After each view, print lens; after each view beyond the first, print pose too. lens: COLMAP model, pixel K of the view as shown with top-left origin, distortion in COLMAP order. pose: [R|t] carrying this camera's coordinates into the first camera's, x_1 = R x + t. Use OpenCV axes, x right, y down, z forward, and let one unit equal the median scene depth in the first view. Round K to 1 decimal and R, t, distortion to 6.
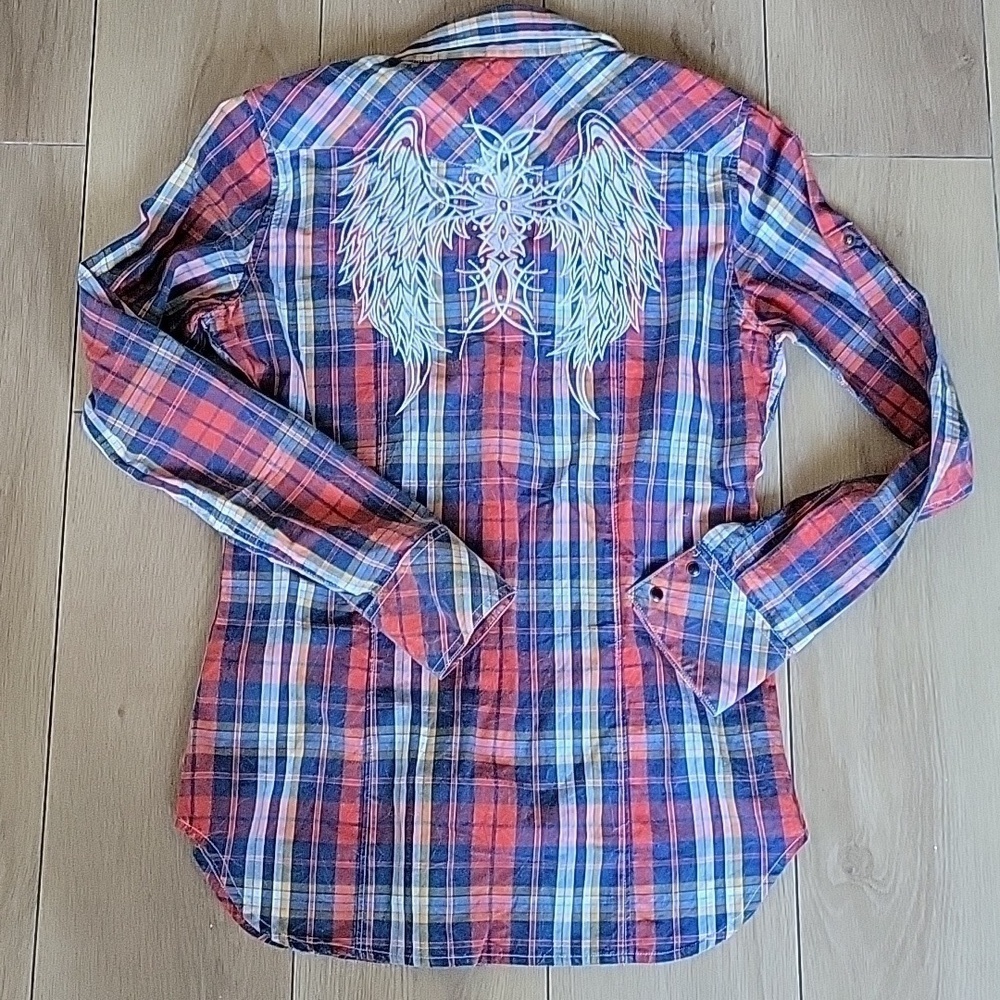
lens RADIAL K [[1617.3, 0, 500.0], [0, 1617.3, 500.0], [0, 0, 1]] dist [0.004222, 0.075779]
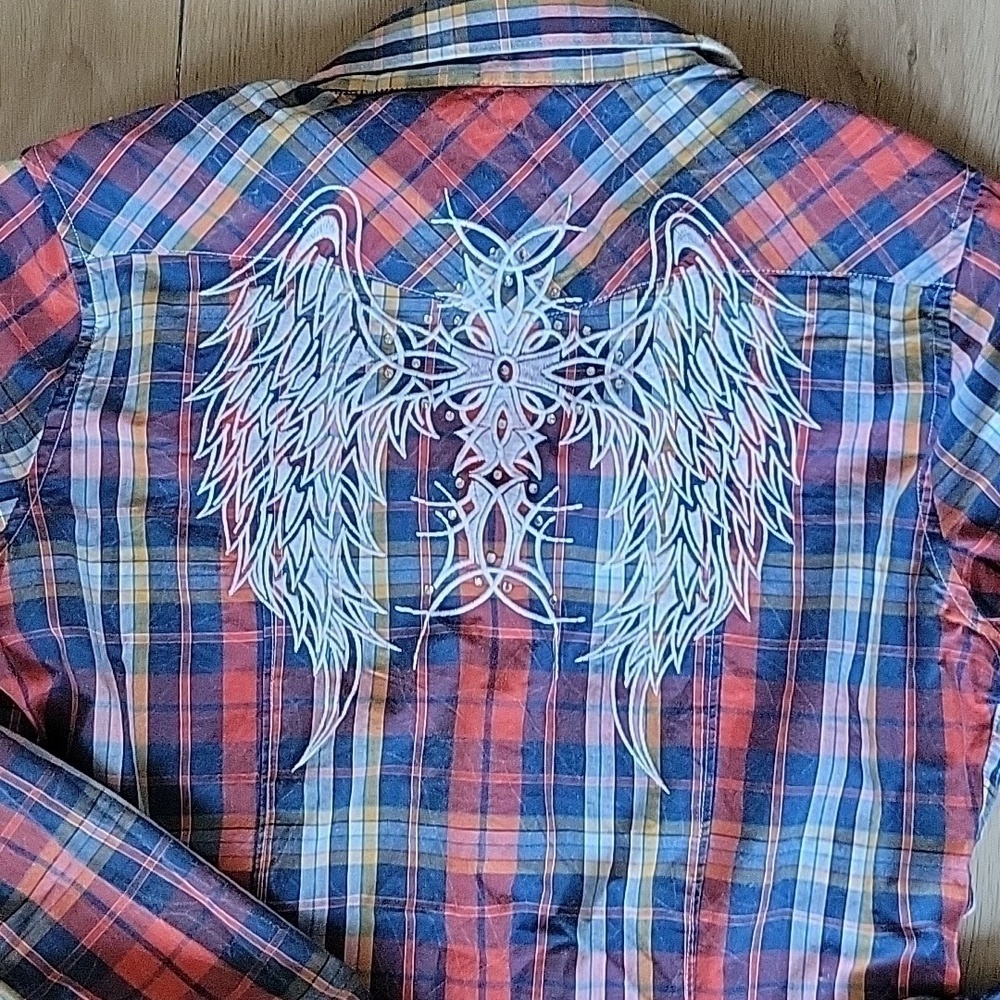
lens RADIAL K [[1617.3, 0, 500.0], [0, 1617.3, 500.0], [0, 0, 1]] dist [0.004222, 0.075779]
pose [[0.998110, 0.031175, -0.052961, 0.030459], [-0.024490, 0.992168, 0.122487, -0.207418], [0.056365, -0.120958, 0.991056, 0.467935]]
